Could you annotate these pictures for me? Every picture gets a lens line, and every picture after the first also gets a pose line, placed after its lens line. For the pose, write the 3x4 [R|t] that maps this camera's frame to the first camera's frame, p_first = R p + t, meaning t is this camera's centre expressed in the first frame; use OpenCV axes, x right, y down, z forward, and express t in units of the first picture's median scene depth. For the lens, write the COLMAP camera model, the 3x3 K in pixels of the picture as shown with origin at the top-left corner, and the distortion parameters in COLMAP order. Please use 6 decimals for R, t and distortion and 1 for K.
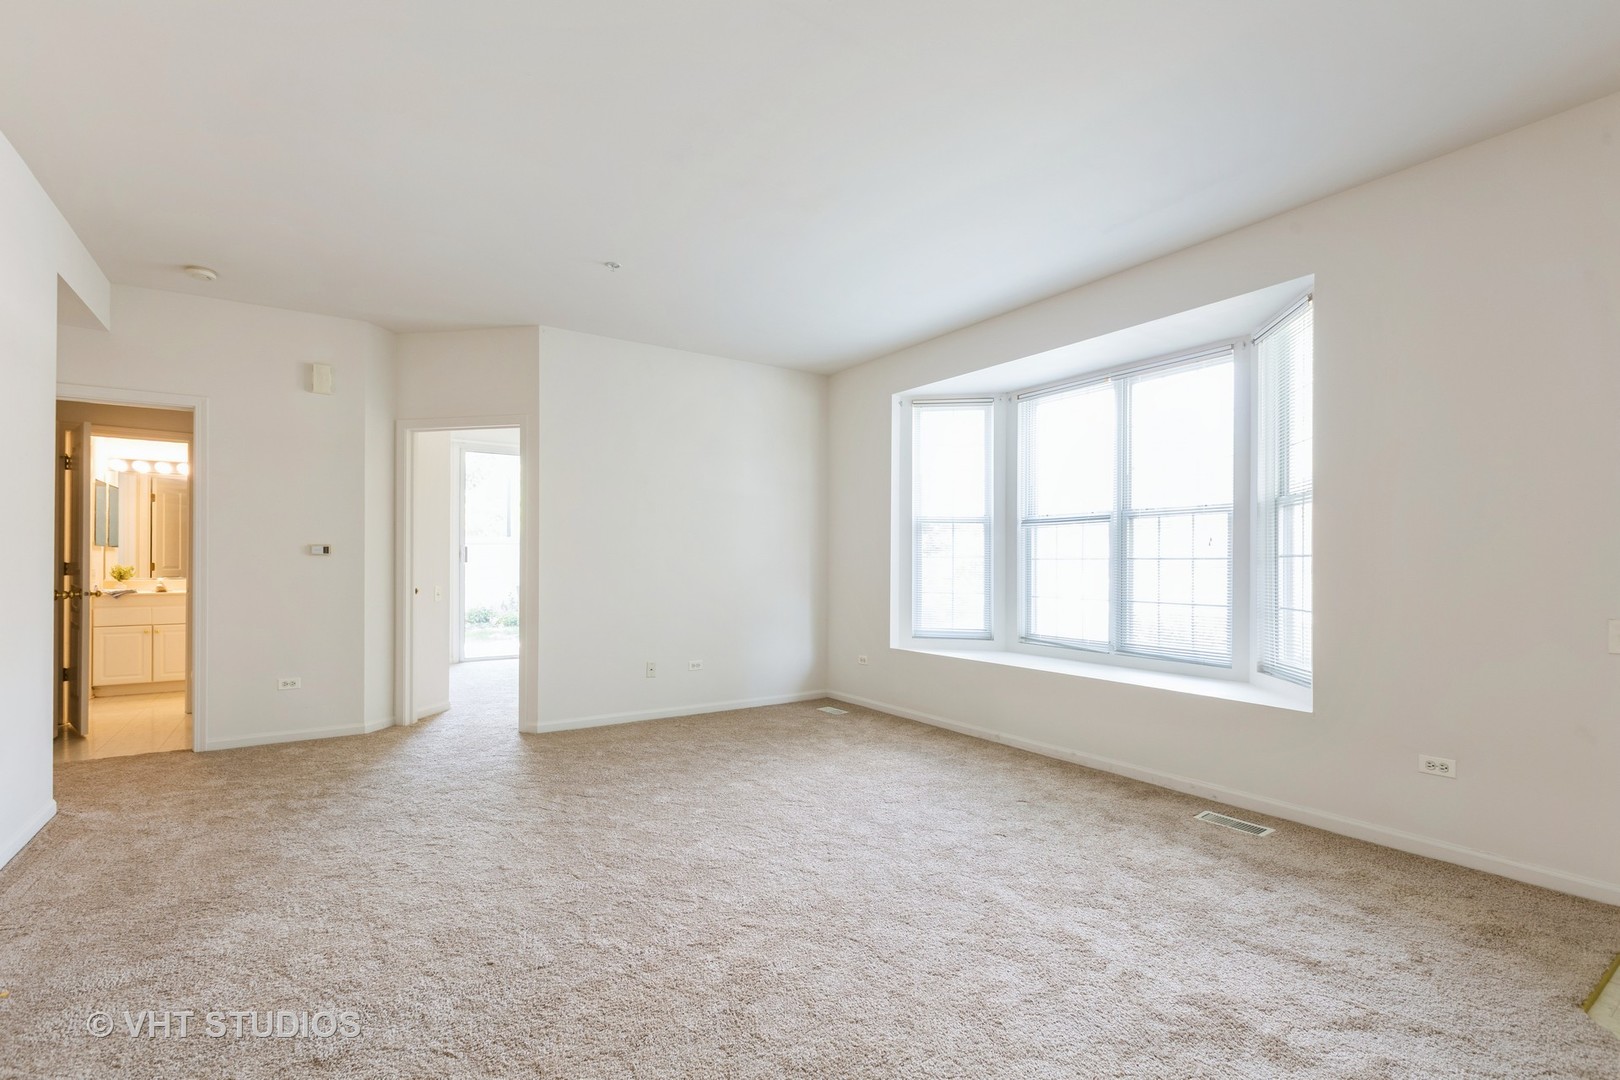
lens RADIAL K [[728.8, 0, 805.6], [0, 728.8, 565.4], [0, 0, 1]] dist [0.000940, 0.000053]
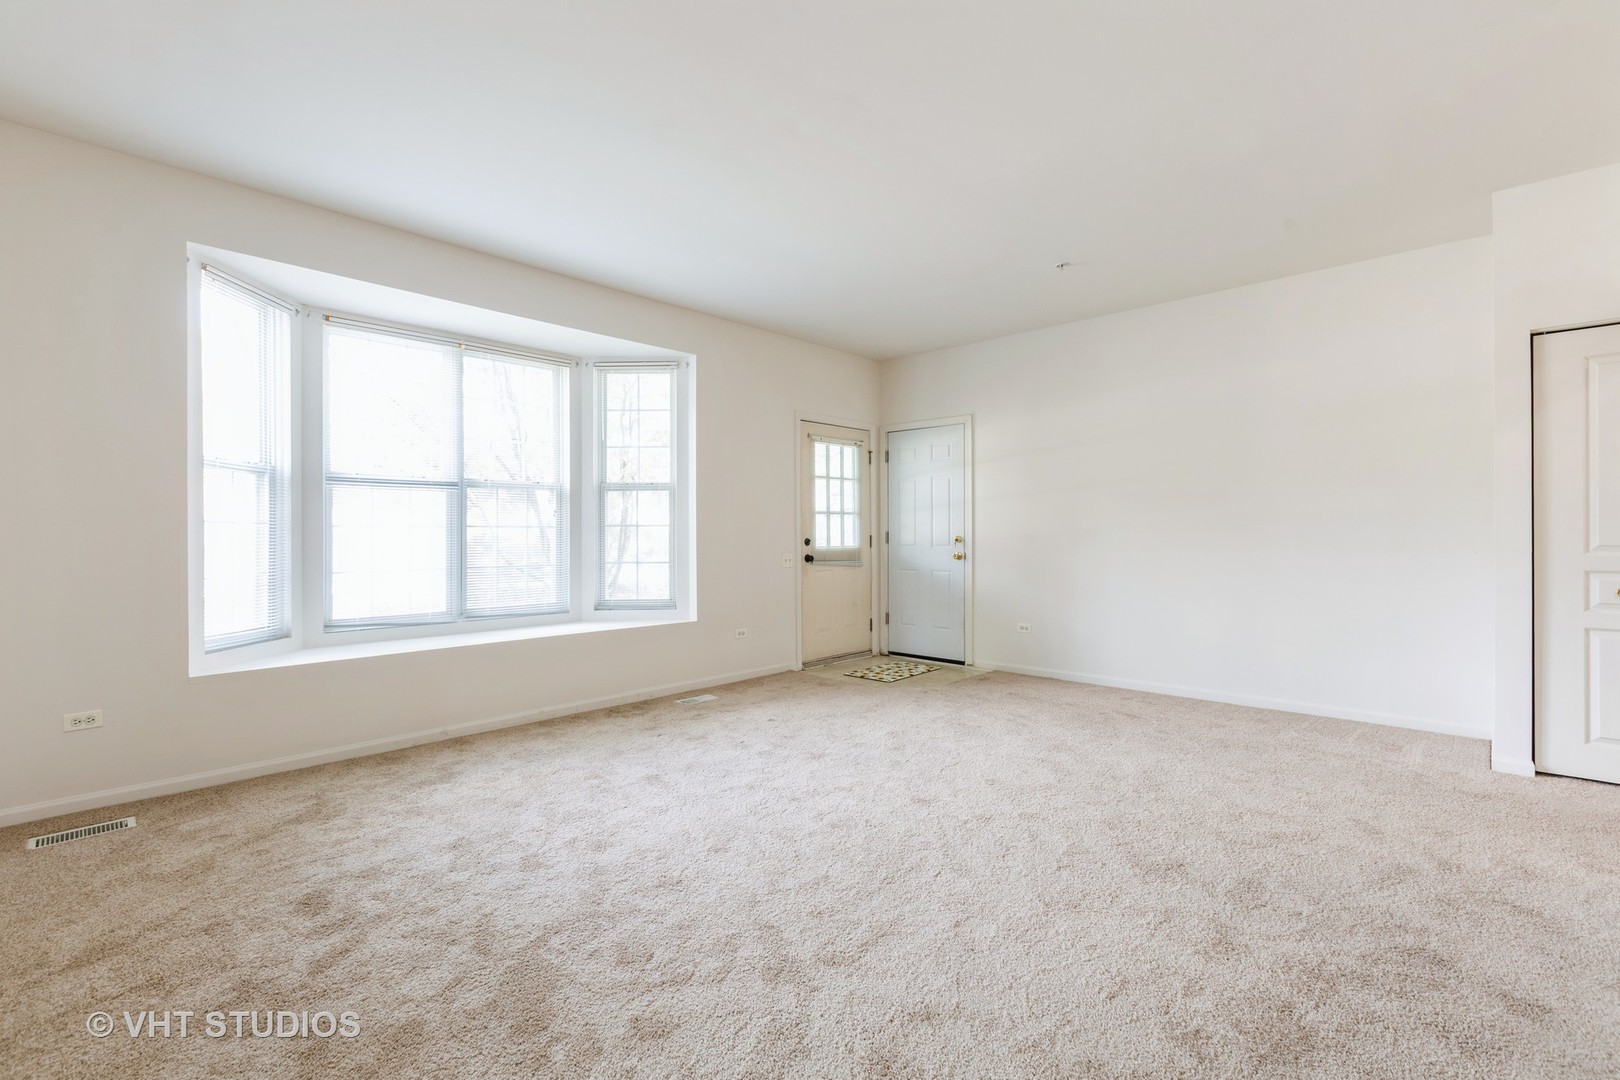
lens RADIAL K [[744.7, 0, 774.9], [0, 744.7, 533.3], [0, 0, 1]] dist [0.000756, 0.000060]
pose [[-0.222776, -0.008529, 0.974832, -0.668956], [-0.000802, 0.999963, 0.008565, -0.009455], [-0.974869, 0.001127, -0.222775, 0.802035]]
